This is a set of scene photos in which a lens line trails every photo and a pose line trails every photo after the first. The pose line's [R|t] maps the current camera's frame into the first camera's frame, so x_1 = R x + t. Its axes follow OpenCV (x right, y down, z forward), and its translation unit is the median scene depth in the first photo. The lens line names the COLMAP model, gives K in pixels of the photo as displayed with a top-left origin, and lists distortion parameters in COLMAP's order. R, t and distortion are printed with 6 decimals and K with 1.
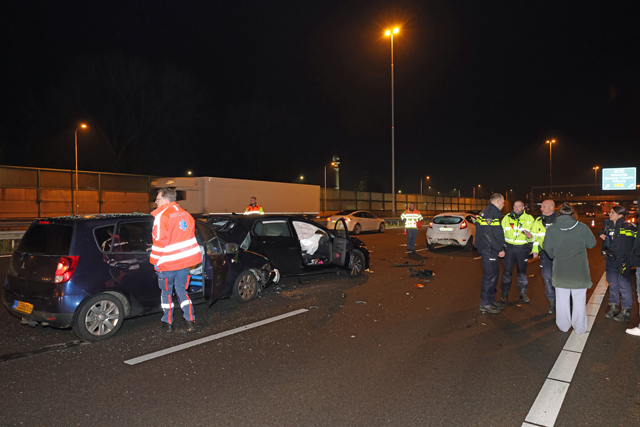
lens RADIAL K [[431.9, 0, 320.1], [0, 431.9, 210.3], [0, 0, 1]] dist [0.002569, 0.003811]
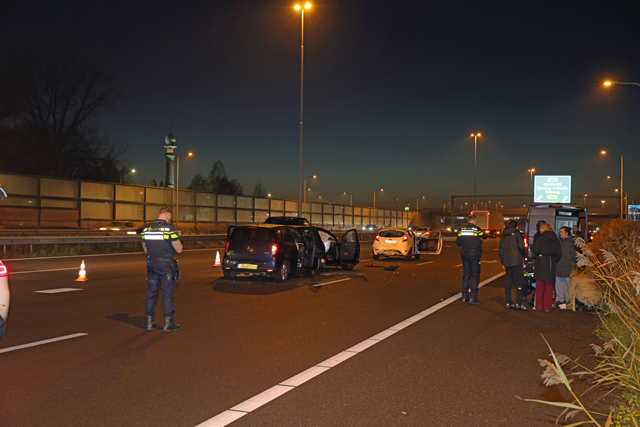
lens RADIAL K [[708.8, 0, 318.8], [0, 708.8, 216.3], [0, 0, 1]] dist [-0.006810, 0.000000]
pose [[0.962597, 0.021787, 0.270060, -0.071625], [-0.019347, 0.999744, -0.011695, 0.000396], [-0.270246, 0.006033, 0.962772, -0.135564]]
